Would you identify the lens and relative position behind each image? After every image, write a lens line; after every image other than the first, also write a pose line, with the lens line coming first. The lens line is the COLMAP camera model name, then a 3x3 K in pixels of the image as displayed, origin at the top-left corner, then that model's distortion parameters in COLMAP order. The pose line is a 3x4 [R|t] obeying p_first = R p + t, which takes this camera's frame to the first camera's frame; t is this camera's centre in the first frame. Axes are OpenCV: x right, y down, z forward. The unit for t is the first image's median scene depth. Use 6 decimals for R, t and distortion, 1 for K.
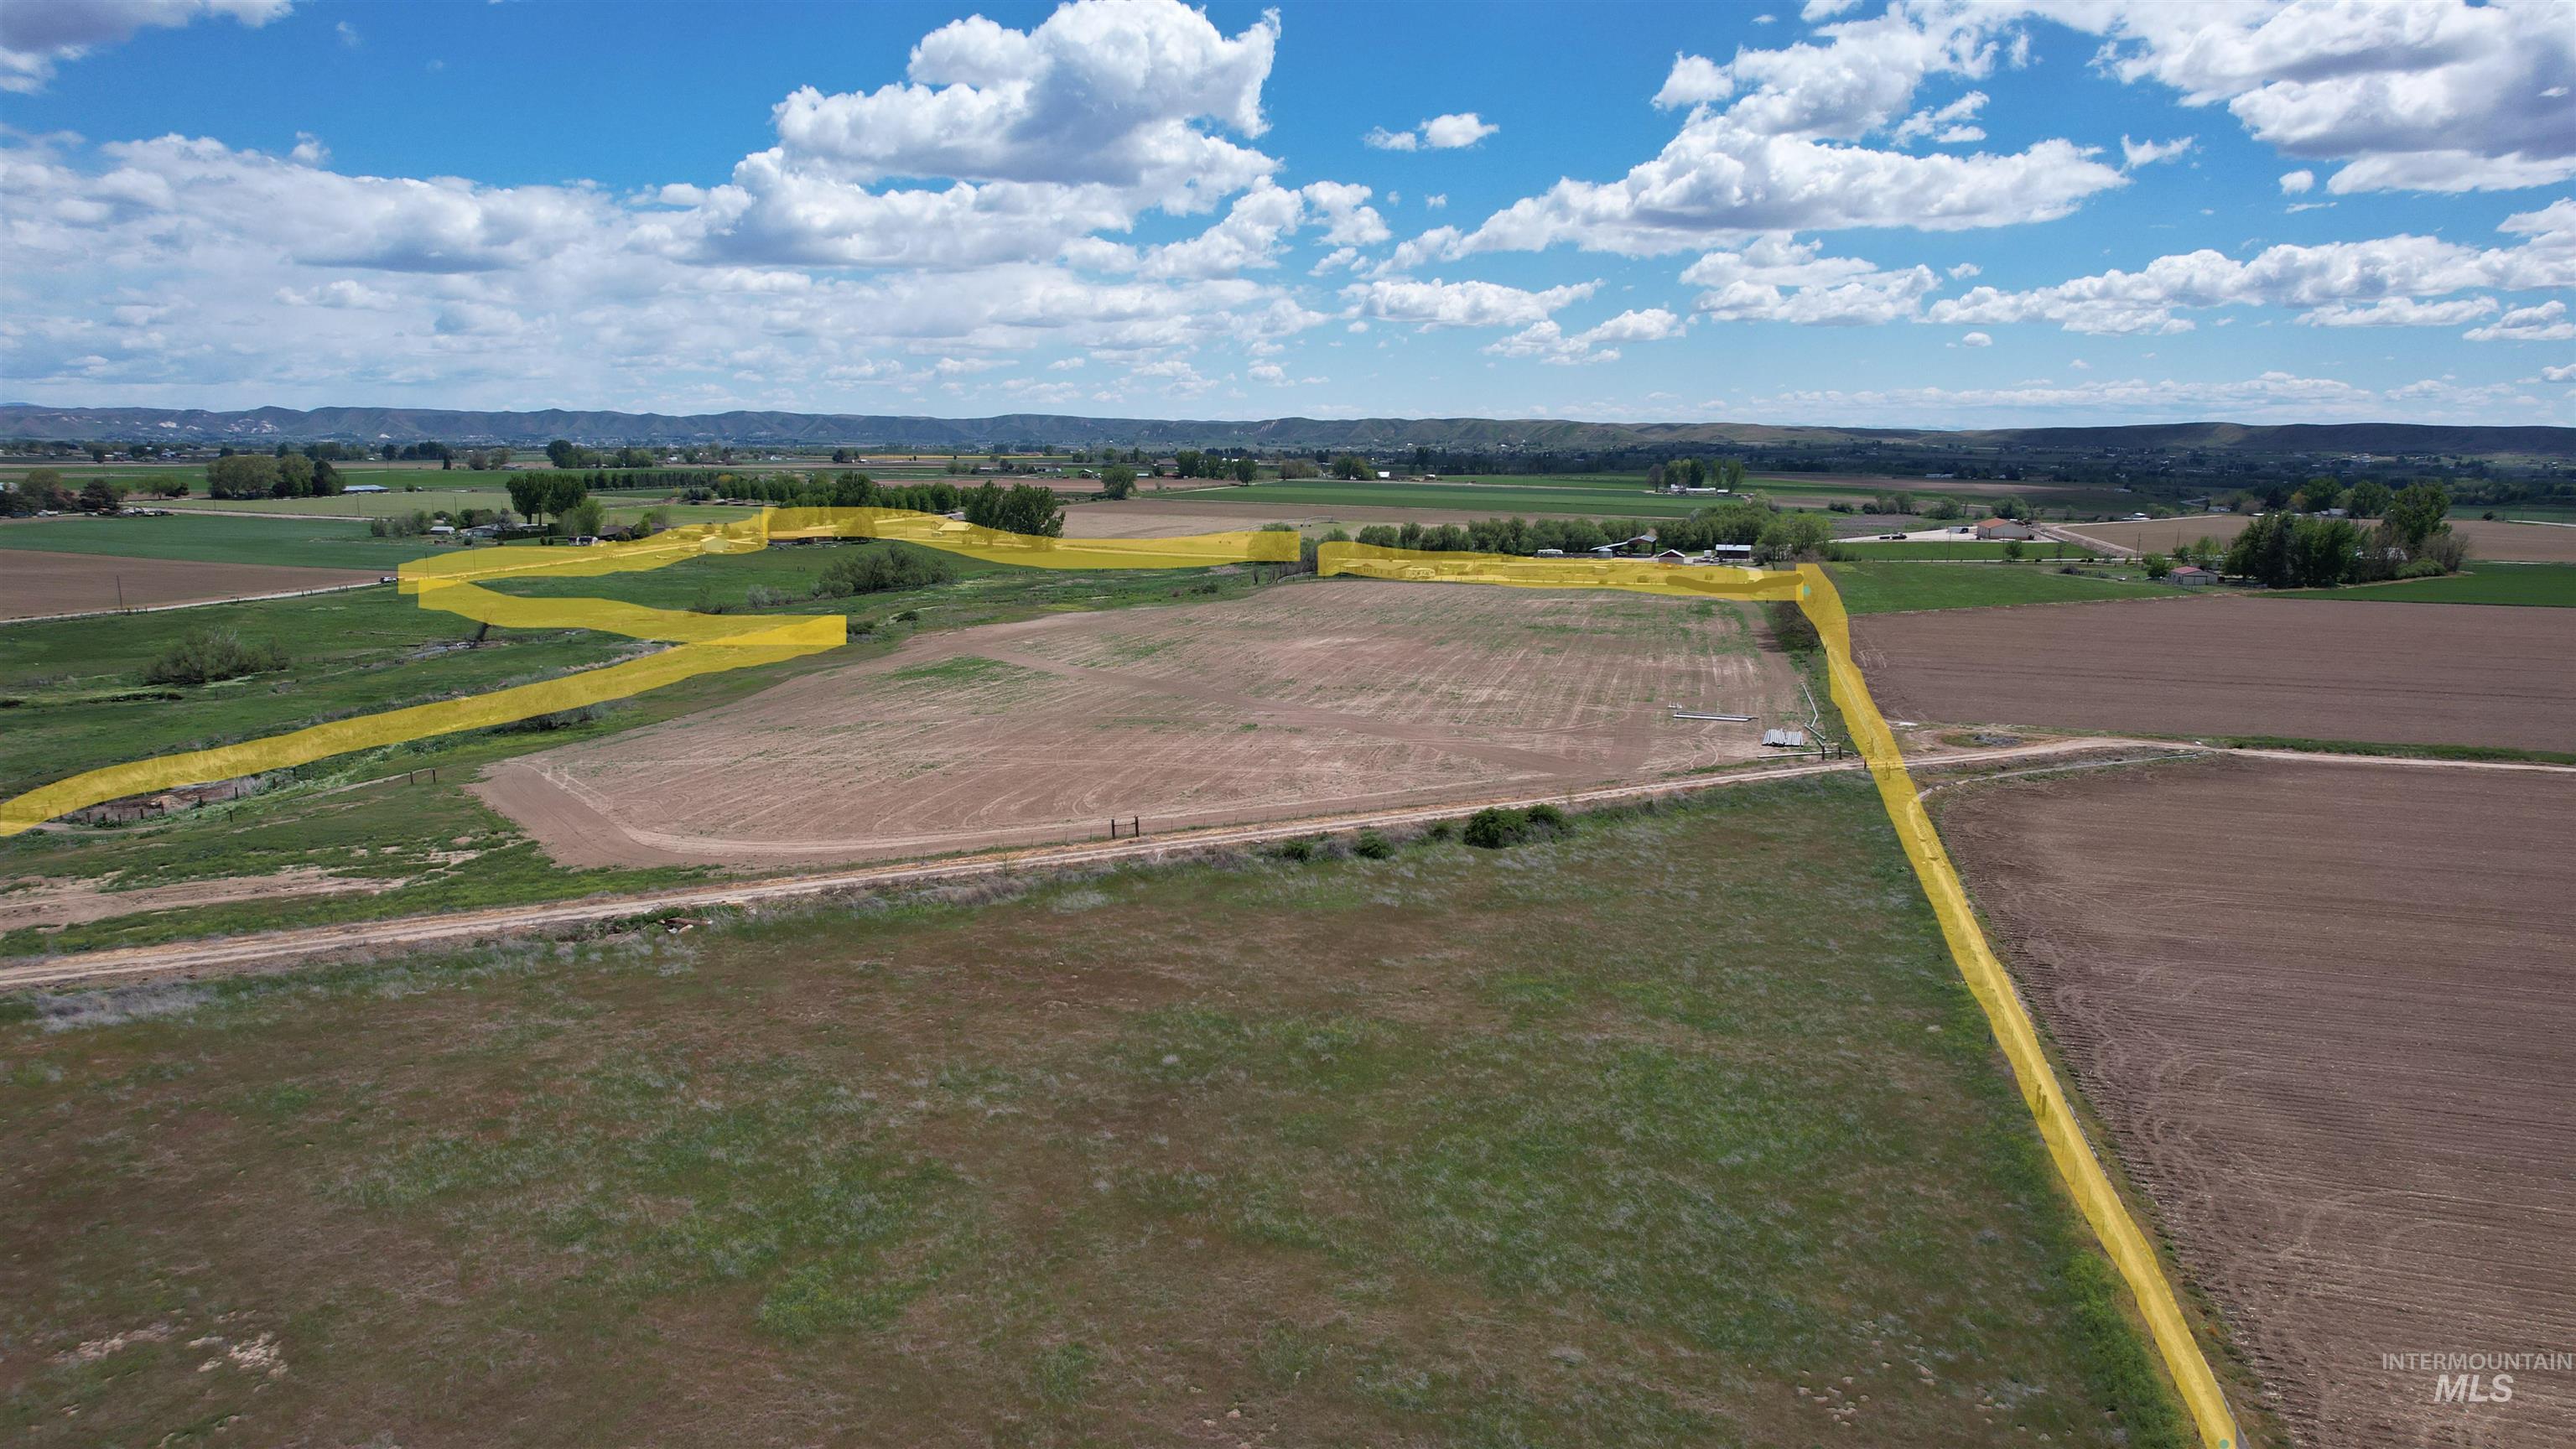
lens RADIAL K [[1673.6, 0, 1280.4], [0, 1673.6, 731.6], [0, 0, 1]] dist [-0.070240, 0.061579]
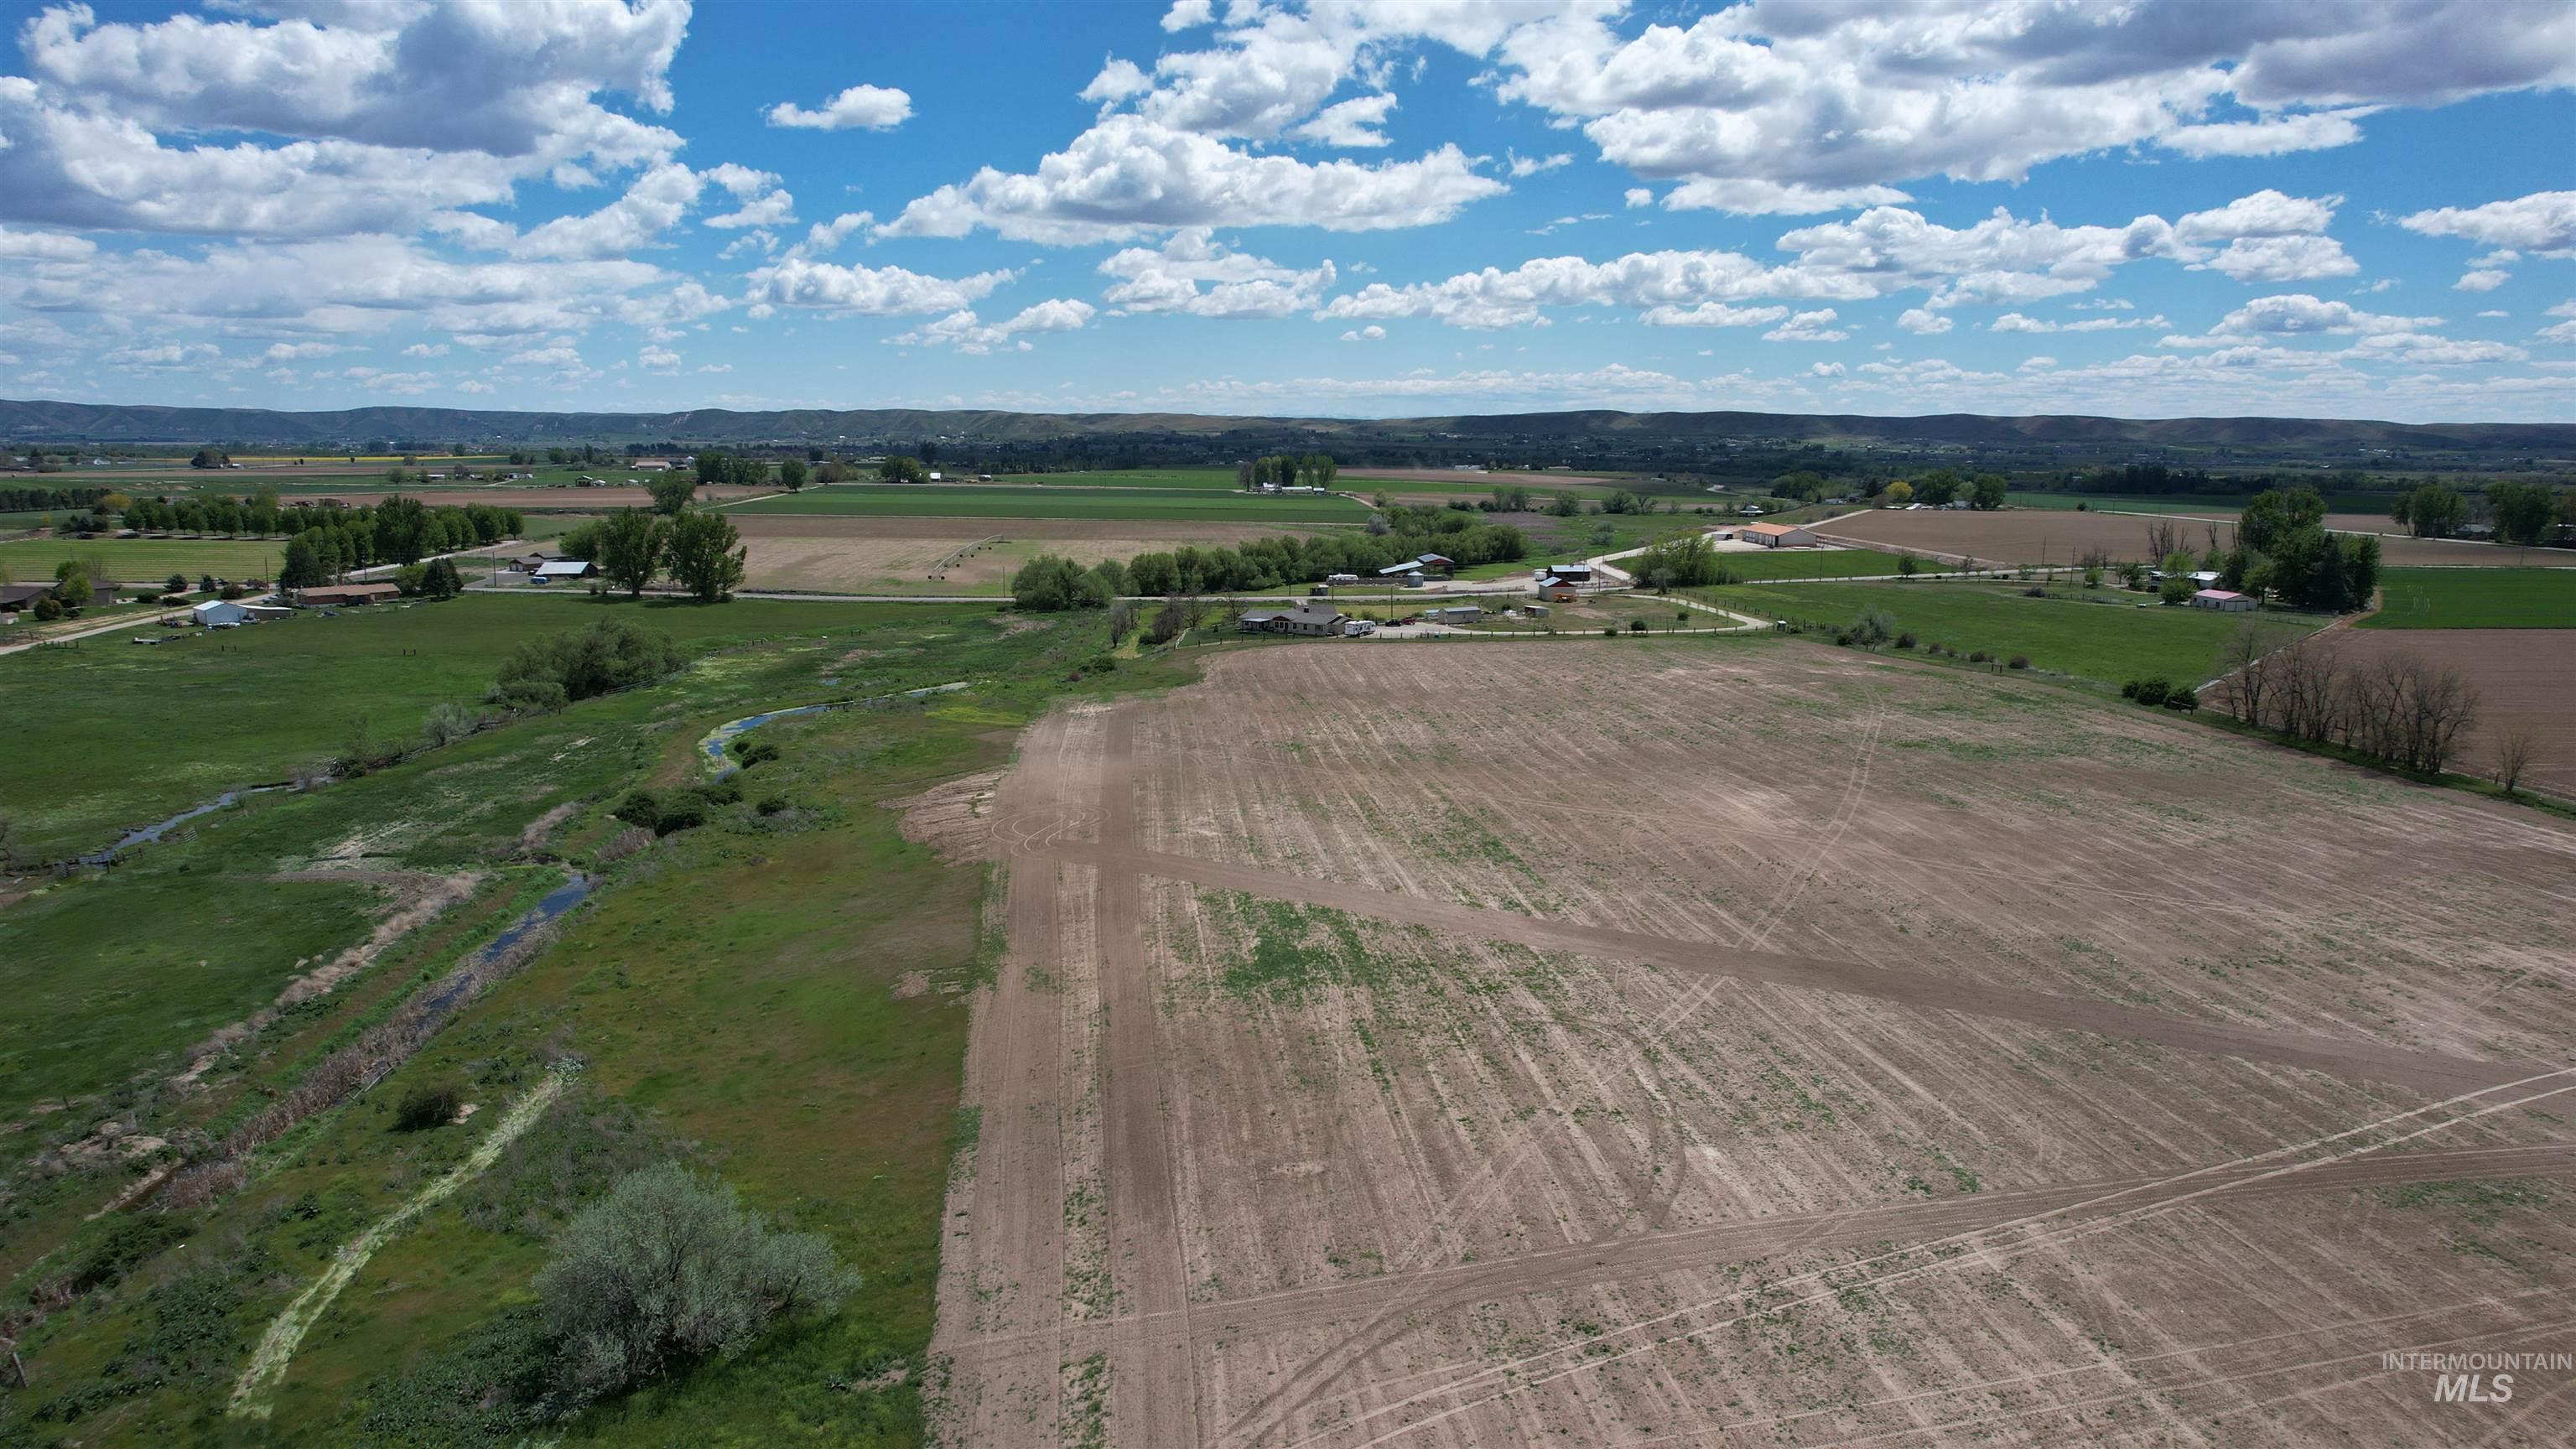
lens RADIAL K [[1673.6, 0, 1282.3], [0, 1673.6, 661.8], [0, 0, 1]] dist [-0.070240, 0.061579]
pose [[0.936982, -0.050420, 0.345719, -0.058387], [0.062347, 0.997779, -0.023459, -0.017350], [-0.343768, 0.043536, 0.938045, 0.080861]]
